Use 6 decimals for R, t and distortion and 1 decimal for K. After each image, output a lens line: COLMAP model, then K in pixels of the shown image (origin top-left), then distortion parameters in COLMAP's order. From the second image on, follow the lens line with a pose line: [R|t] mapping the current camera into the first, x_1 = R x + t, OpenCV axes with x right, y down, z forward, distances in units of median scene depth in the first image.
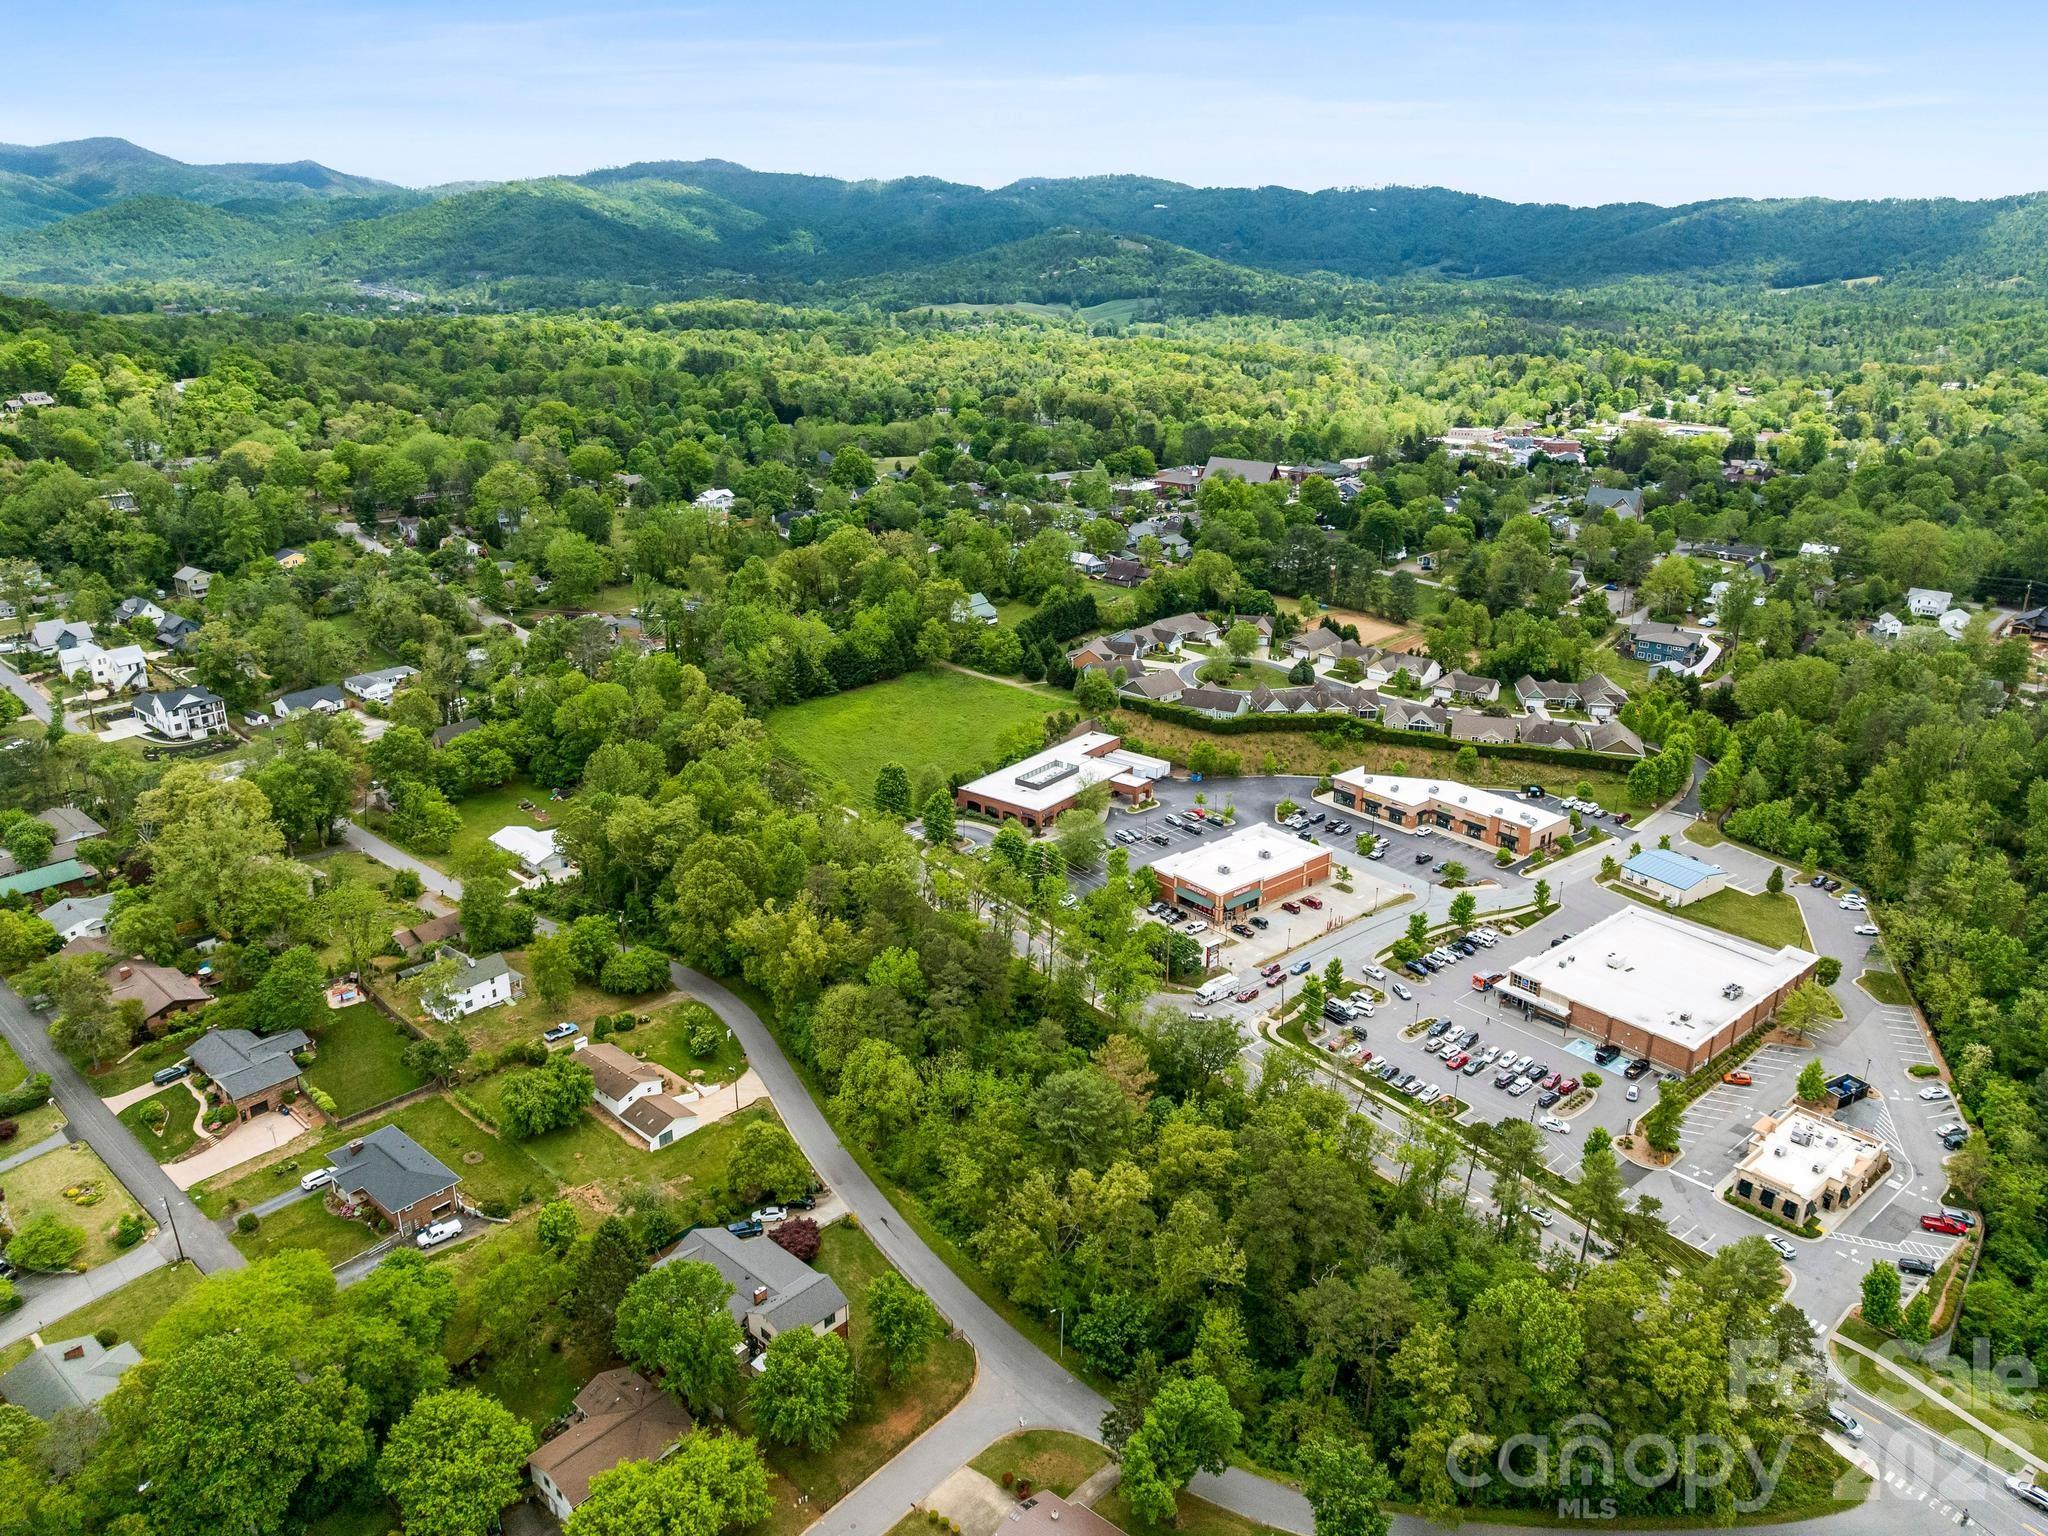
lens RADIAL K [[1438.2, 0, 1032.9], [0, 1438.2, 774.4], [0, 0, 1]] dist [-0.038226, 0.000264]
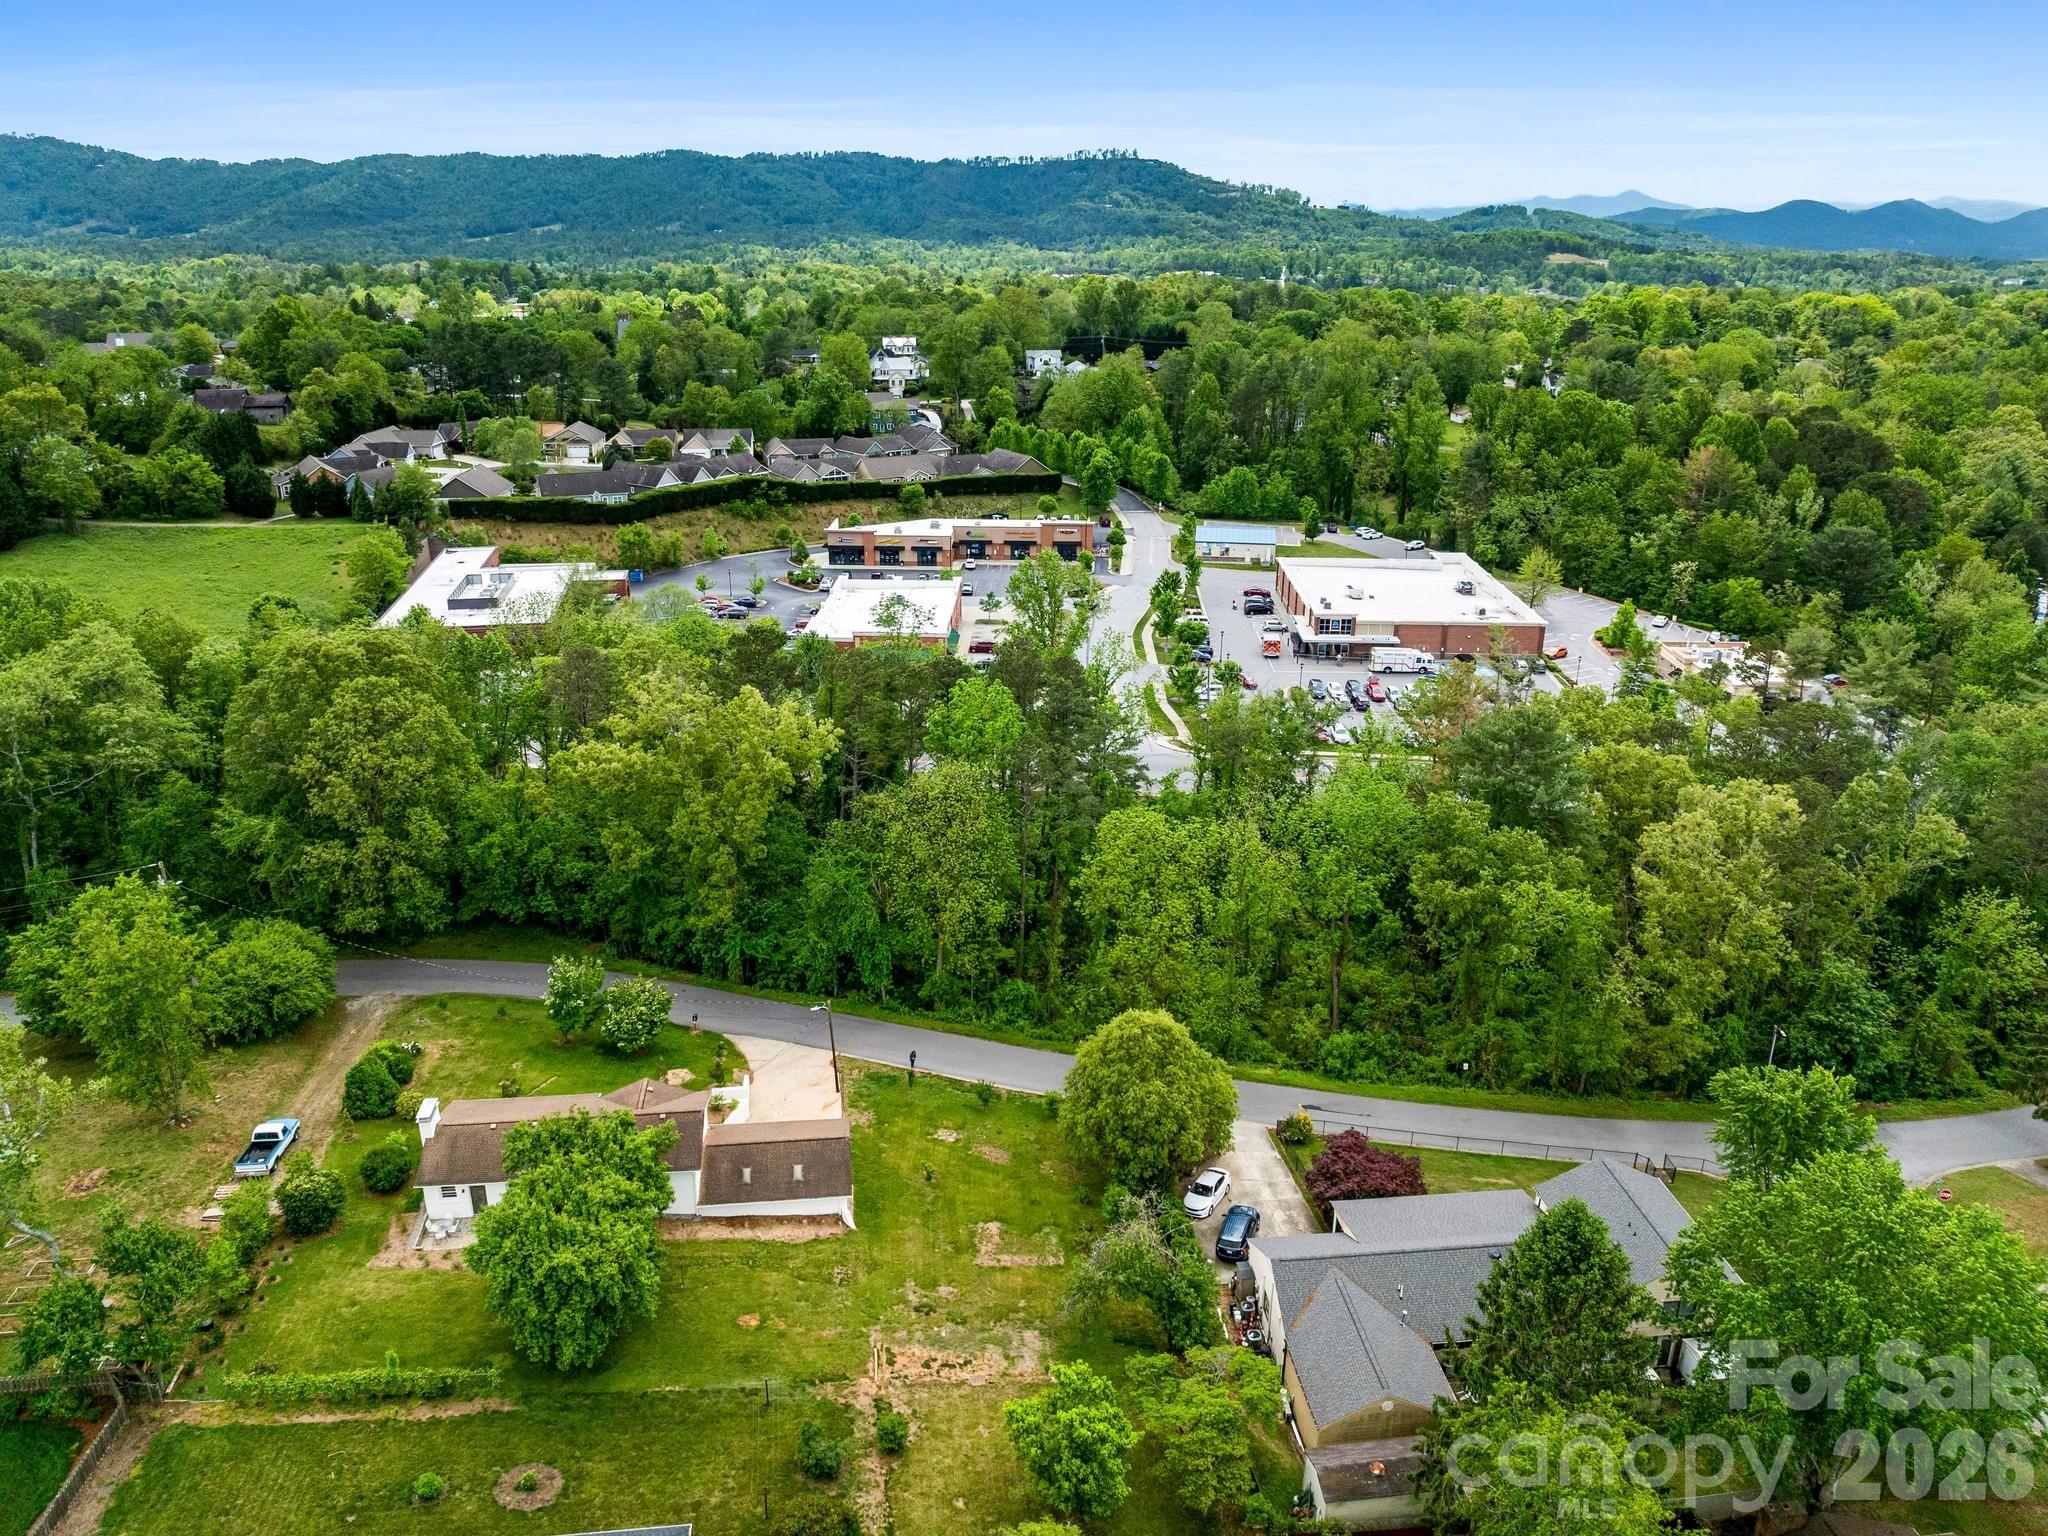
lens RADIAL K [[1438.2, 0, 1032.9], [0, 1438.2, 774.4], [0, 0, 1]] dist [-0.038226, 0.000264]
pose [[0.661134, -0.259902, 0.703813, -0.285965], [0.250478, 0.960721, 0.119483, 0.061200], [-0.707221, 0.097296, 0.700265, 0.391712]]
